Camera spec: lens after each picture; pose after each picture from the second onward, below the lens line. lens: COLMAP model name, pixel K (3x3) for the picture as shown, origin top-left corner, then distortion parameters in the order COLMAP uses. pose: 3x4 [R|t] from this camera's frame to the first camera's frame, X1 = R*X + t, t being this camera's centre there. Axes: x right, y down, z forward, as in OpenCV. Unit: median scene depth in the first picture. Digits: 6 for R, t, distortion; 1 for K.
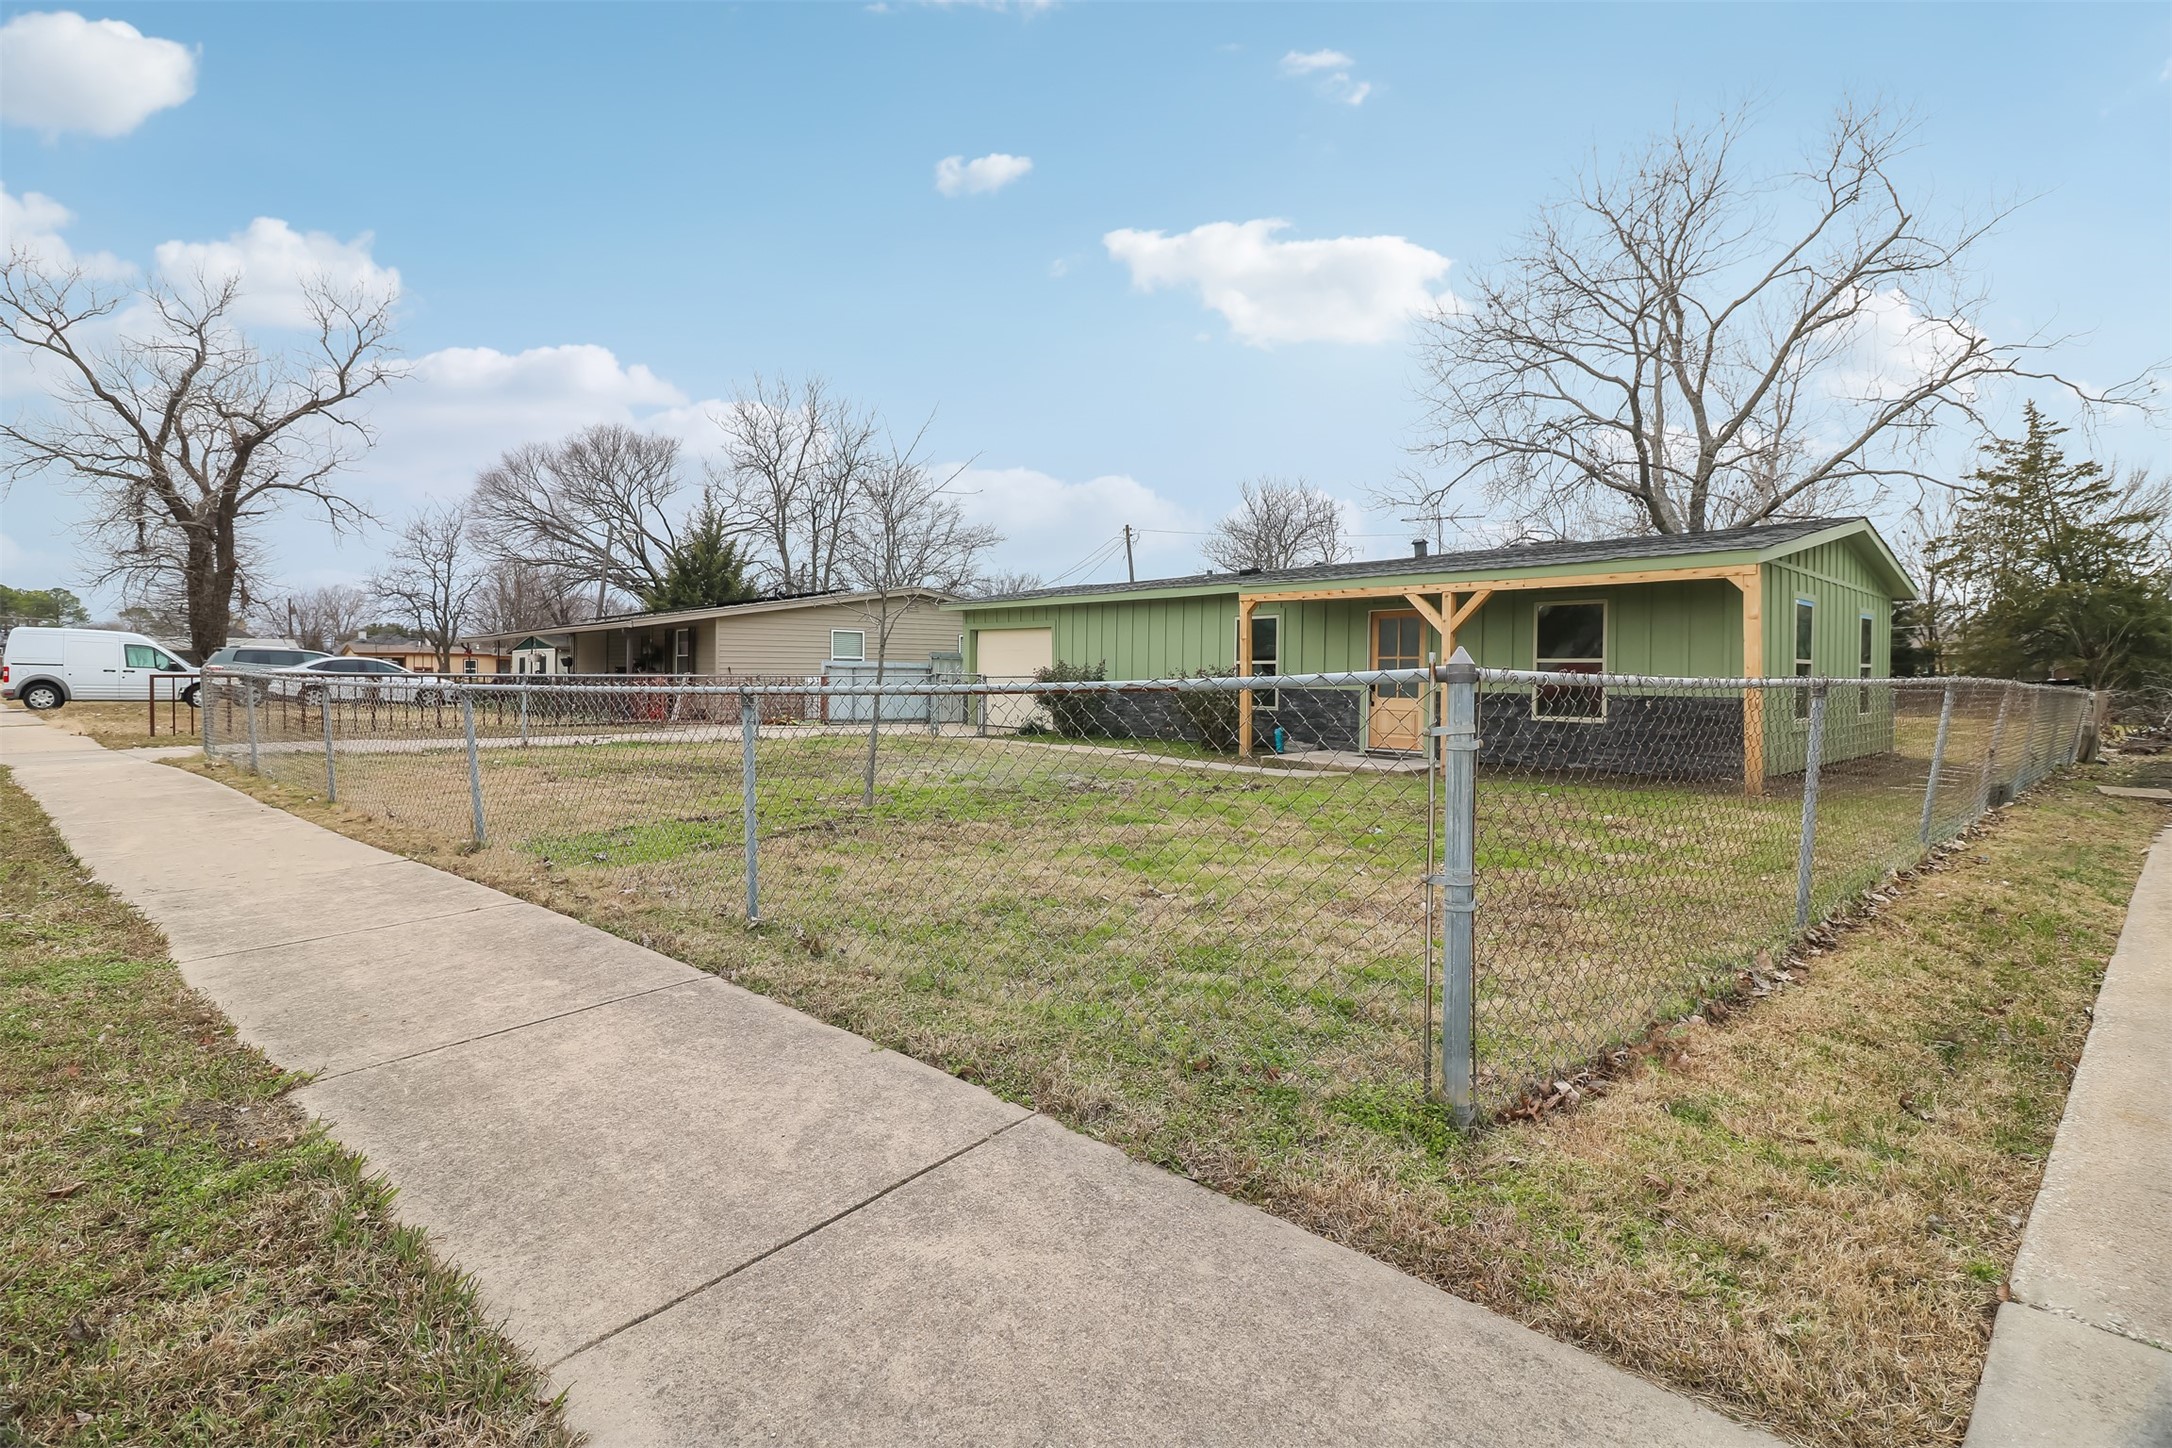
lens RADIAL K [[1017.5, 0, 1077.6], [0, 1017.5, 688.6], [0, 0, 1]] dist [-0.005639, -0.000888]
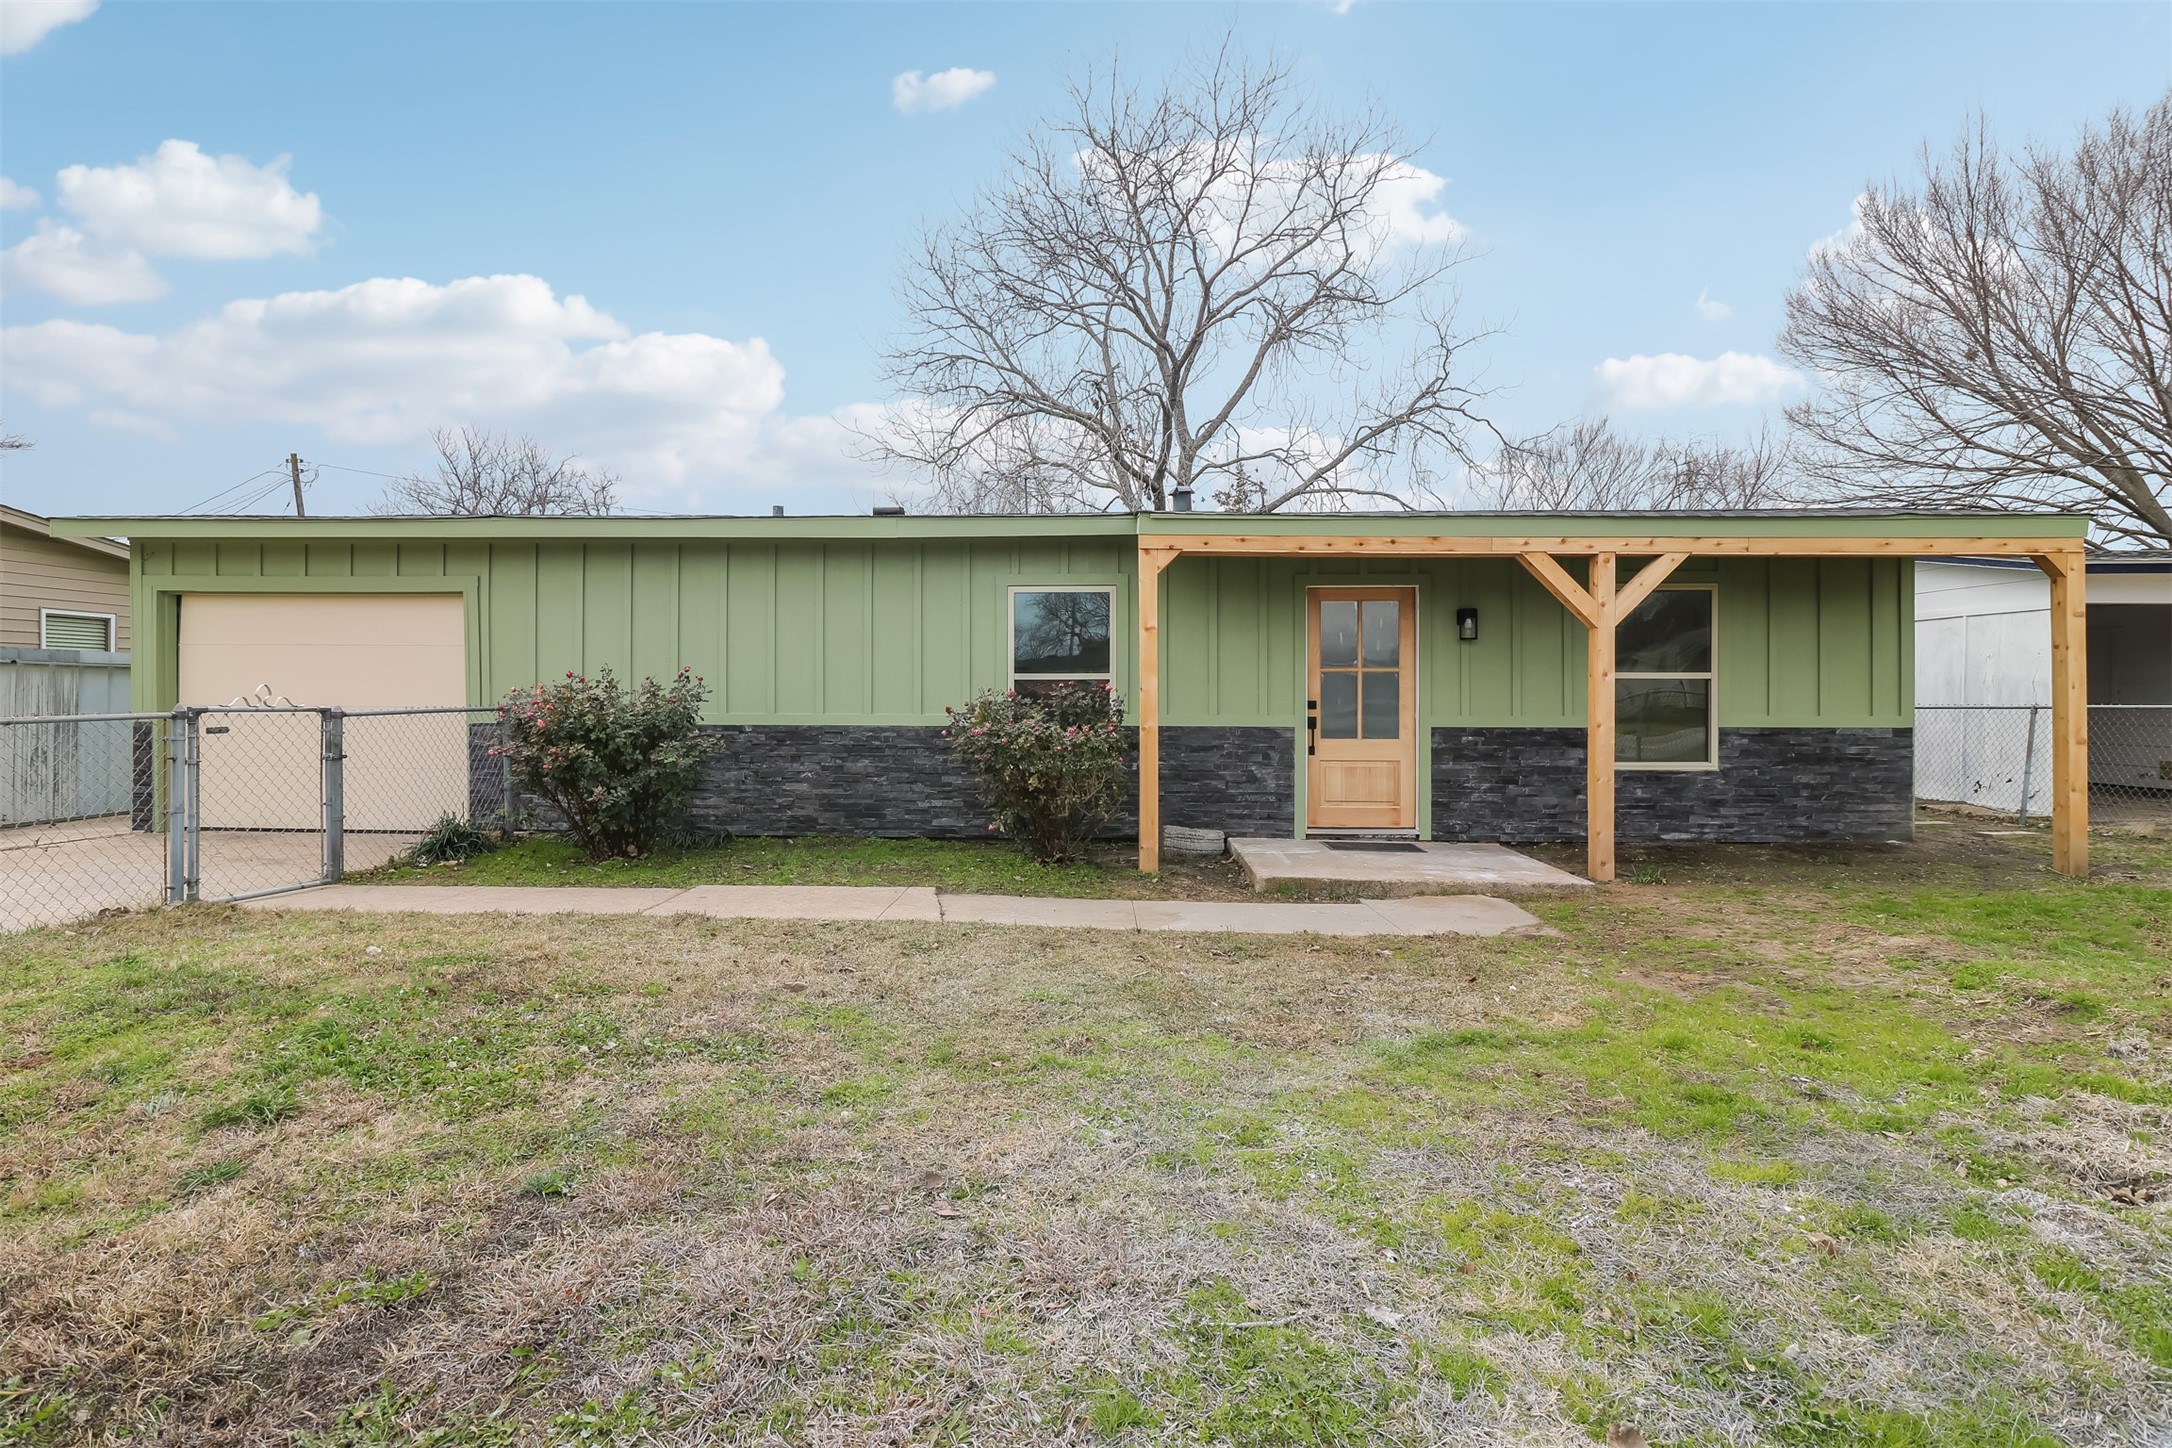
lens RADIAL K [[1042.2, 0, 1078.4], [0, 1042.2, 686.3], [0, 0, 1]] dist [-0.001856, -0.009976]
pose [[0.696794, -0.001987, 0.717269, -0.148895], [0.015523, 0.999804, -0.012311, -0.010705], [-0.717104, 0.019712, 0.696688, 0.473494]]
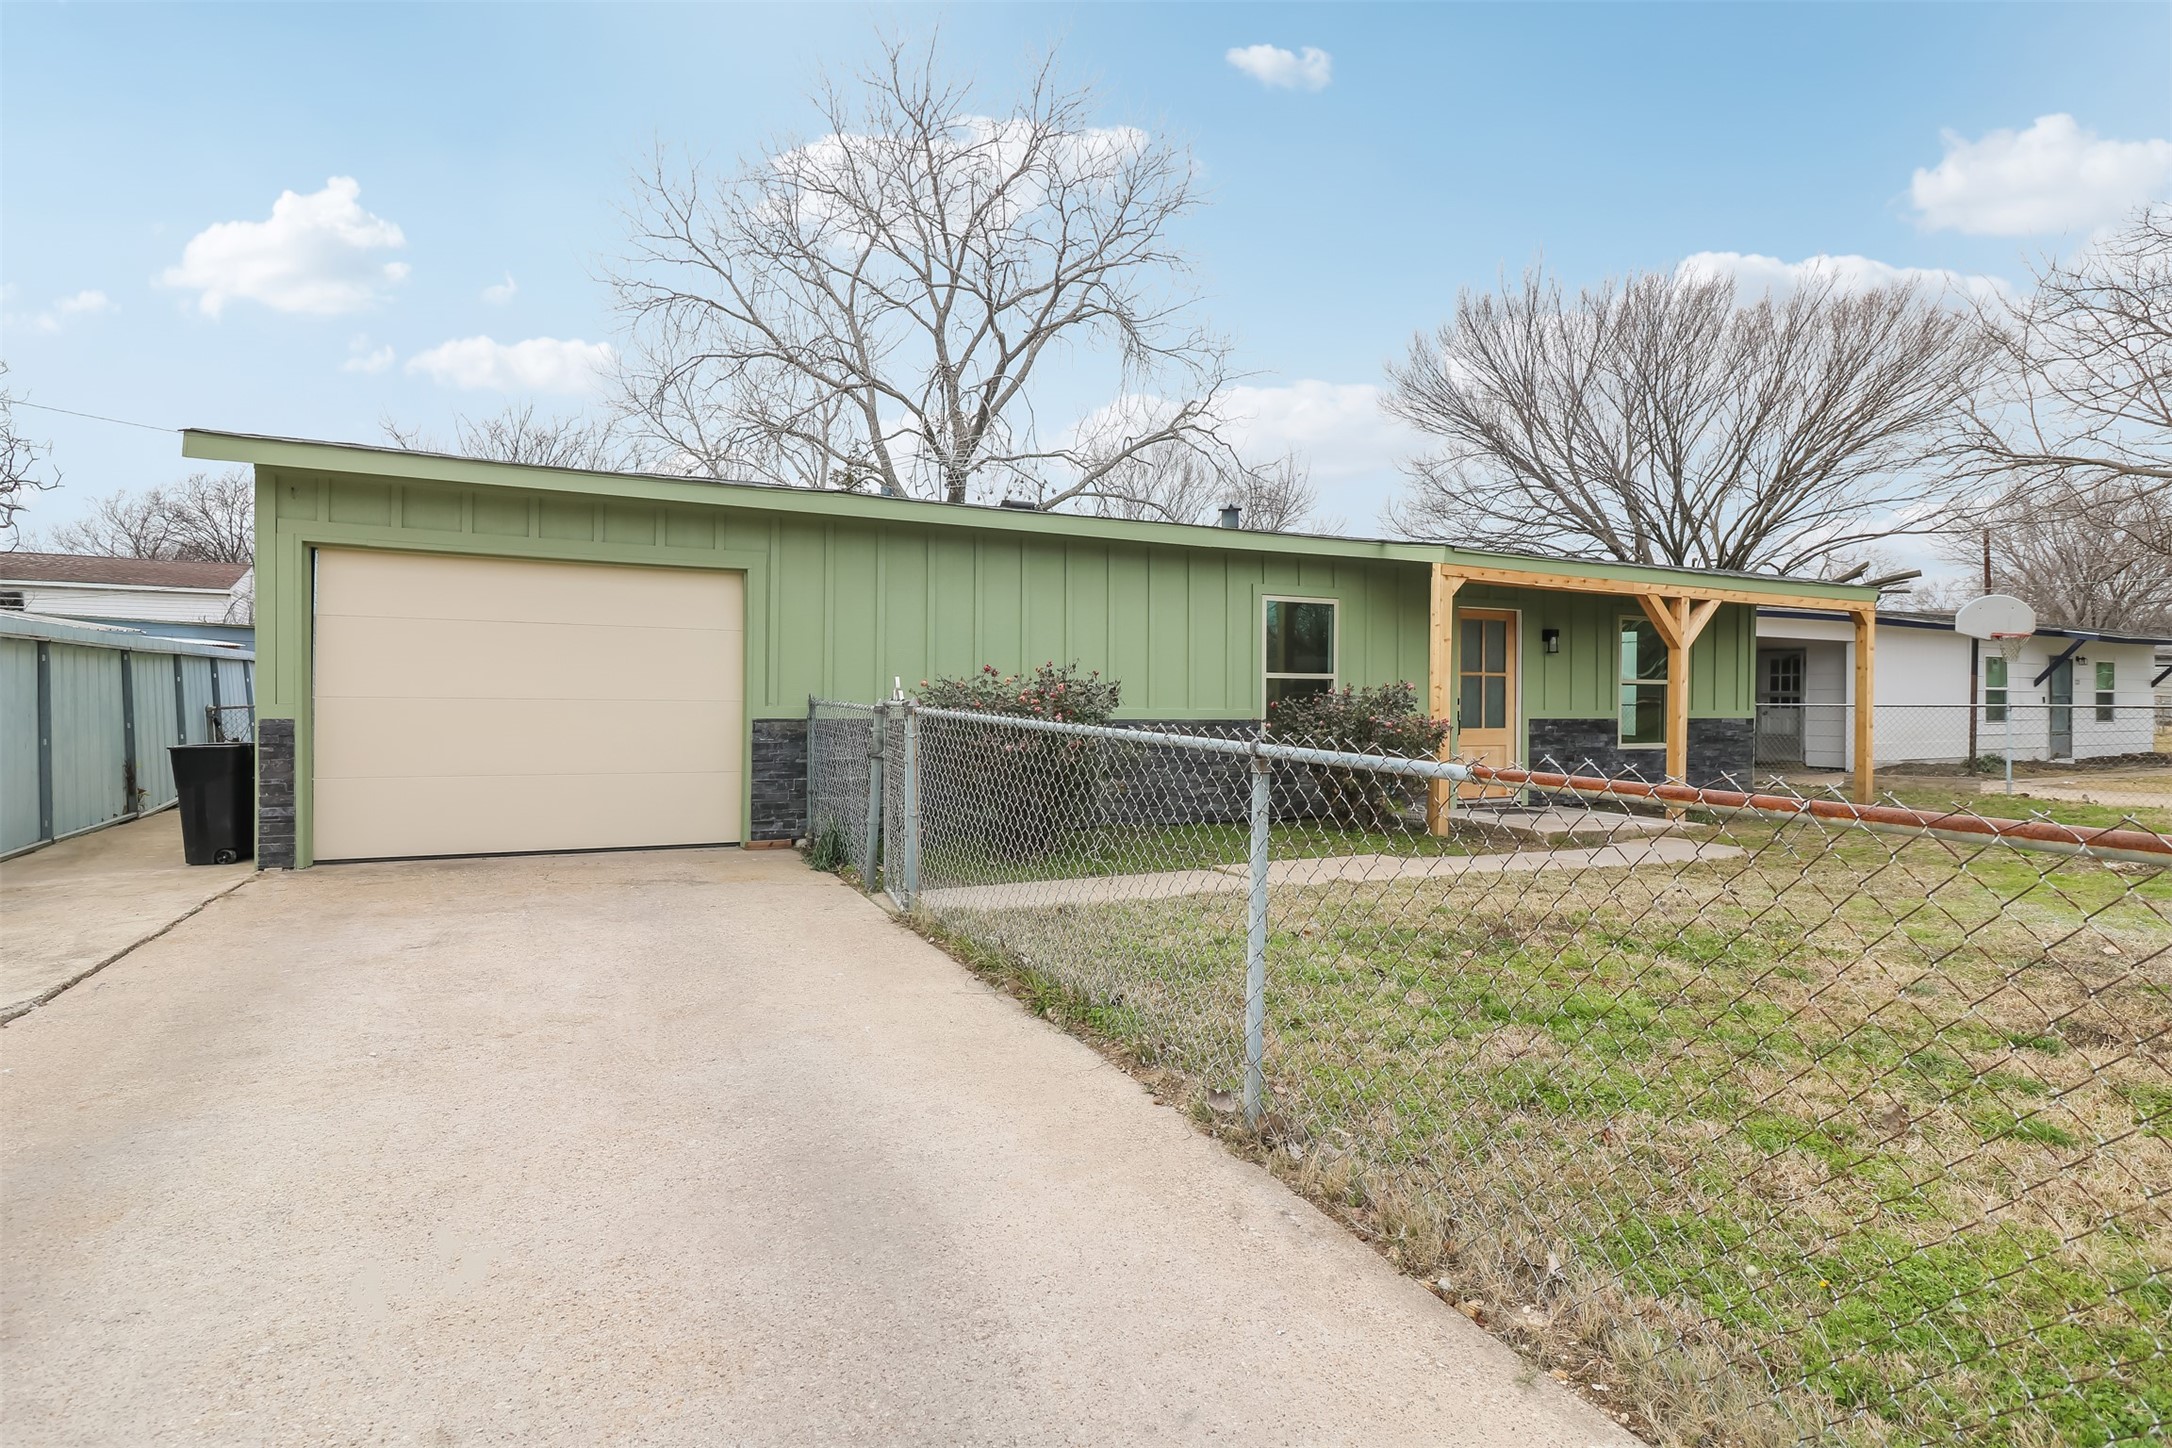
lens RADIAL K [[1127.5, 0, 1092.1], [0, 1127.5, 689.9], [0, 0, 1]] dist [0.001370, -0.000101]
pose [[0.267491, -0.005873, 0.963542, -0.369521], [0.005469, 0.999975, 0.004577, -0.016206], [-0.963545, 0.004046, 0.267516, 0.711260]]
